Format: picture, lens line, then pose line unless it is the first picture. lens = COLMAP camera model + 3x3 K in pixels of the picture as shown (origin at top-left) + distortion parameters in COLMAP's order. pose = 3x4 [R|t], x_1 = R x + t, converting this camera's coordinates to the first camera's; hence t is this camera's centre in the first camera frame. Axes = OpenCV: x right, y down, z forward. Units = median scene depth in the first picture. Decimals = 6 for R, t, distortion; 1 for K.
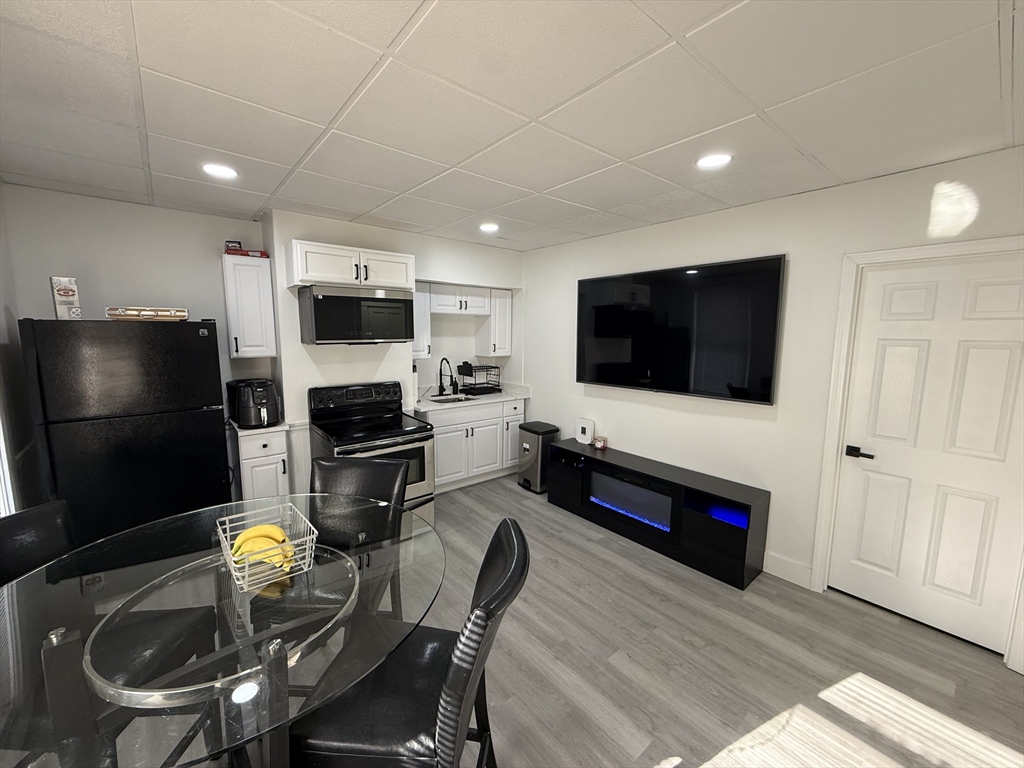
lens RADIAL K [[407.8, 0, 512.0], [0, 407.8, 384.0], [0, 0, 1]] dist [0.001246, 0.000019]
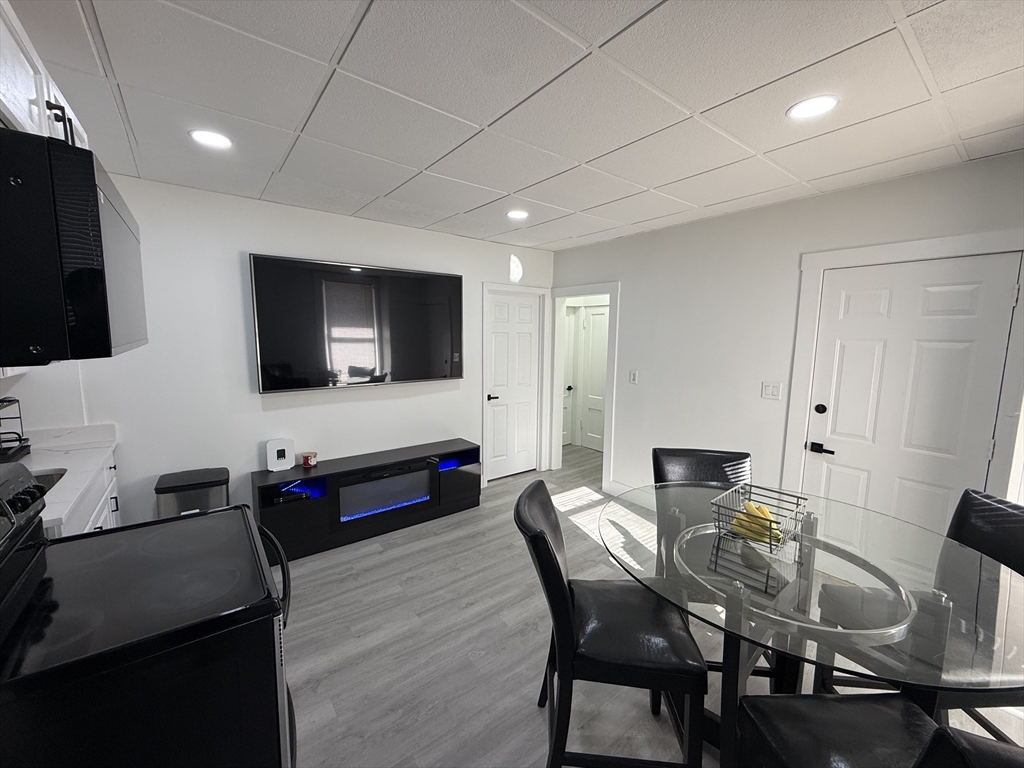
lens RADIAL K [[407.8, 0, 512.0], [0, 407.8, 384.0], [0, 0, 1]] dist [0.001246, 0.000019]
pose [[0.039711, -0.130237, 0.990687, -0.679231], [0.114966, 0.985481, 0.124944, -0.075474], [-0.992575, 0.108933, 0.054107, 0.630854]]
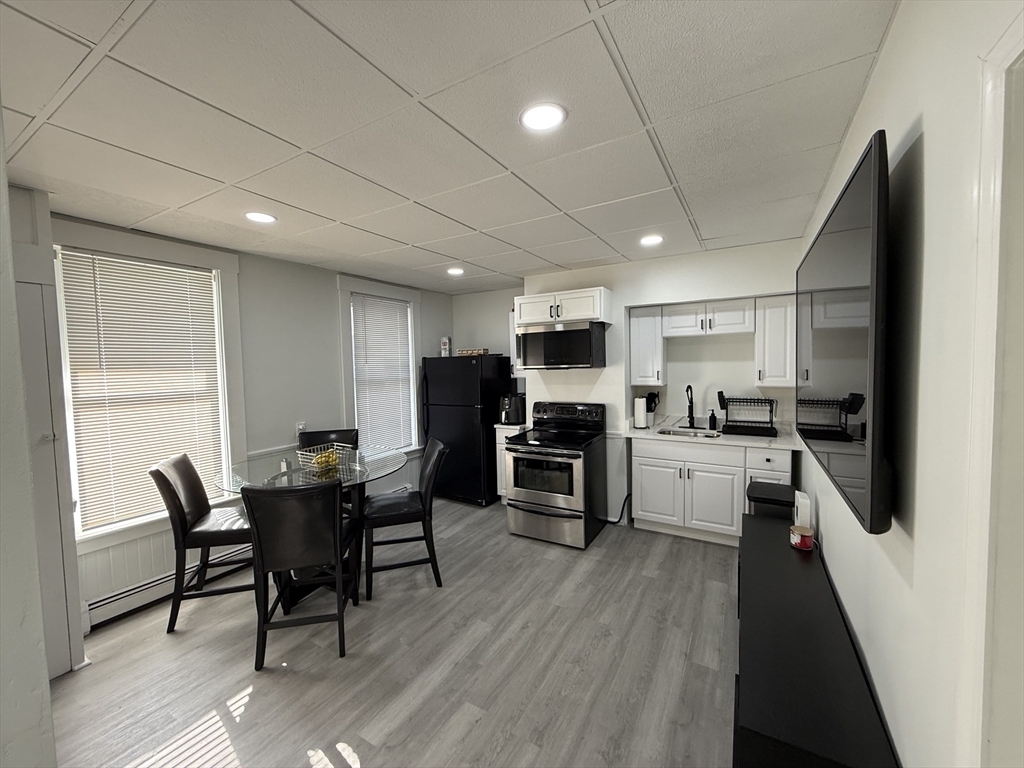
lens RADIAL K [[407.8, 0, 512.0], [0, 407.8, 384.0], [0, 0, 1]] dist [0.001246, 0.000019]
pose [[0.335456, 0.035935, -0.941370, 0.737363], [-0.097977, 0.995184, 0.003075, -0.043878], [0.936947, 0.091201, 0.337361, 0.466224]]
